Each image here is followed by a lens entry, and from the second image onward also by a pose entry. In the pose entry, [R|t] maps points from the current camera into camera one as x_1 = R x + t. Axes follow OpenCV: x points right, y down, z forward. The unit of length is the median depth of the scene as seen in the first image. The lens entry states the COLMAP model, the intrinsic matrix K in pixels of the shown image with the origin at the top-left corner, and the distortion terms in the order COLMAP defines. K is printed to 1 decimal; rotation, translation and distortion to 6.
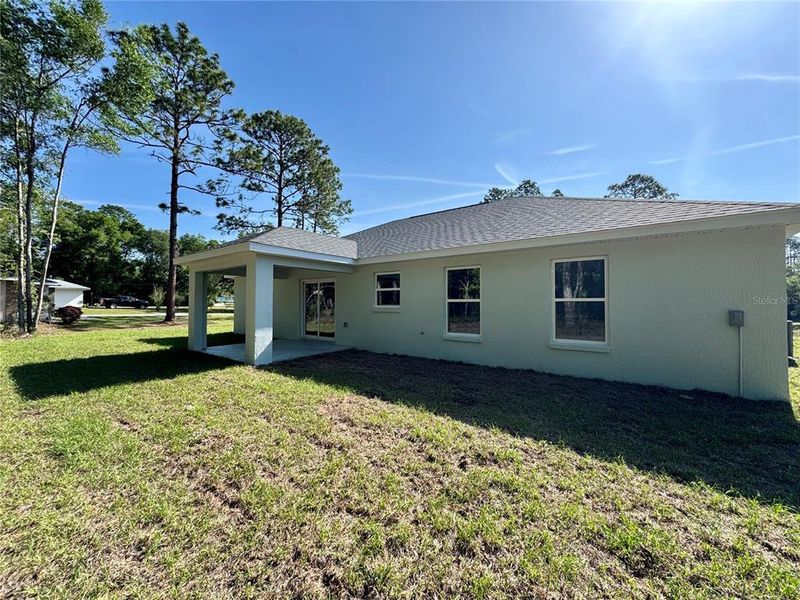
lens RADIAL K [[318.9, 0, 401.1], [0, 318.9, 297.1], [0, 0, 1]] dist [-0.001509, -0.000192]
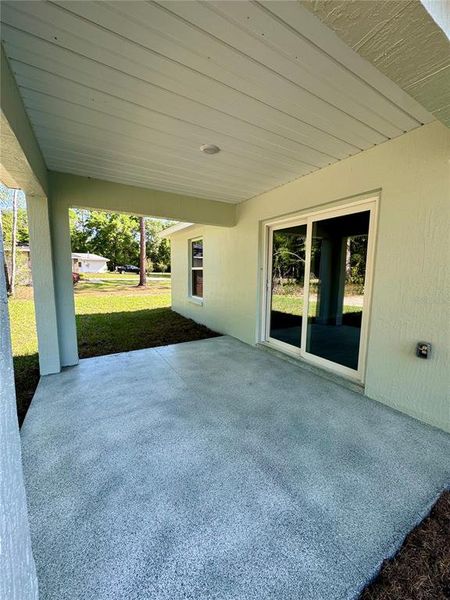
lens RADIAL K [[239.2, 0, 227.1], [0, 239.2, 299.3], [0, 0, 1]] dist [-0.001509, -0.000192]
pose [[0.927977, 0.052684, -0.368894, -0.130951], [-0.002701, 0.990880, 0.134720, 0.005812], [0.372627, -0.124020, 0.919656, 0.369001]]
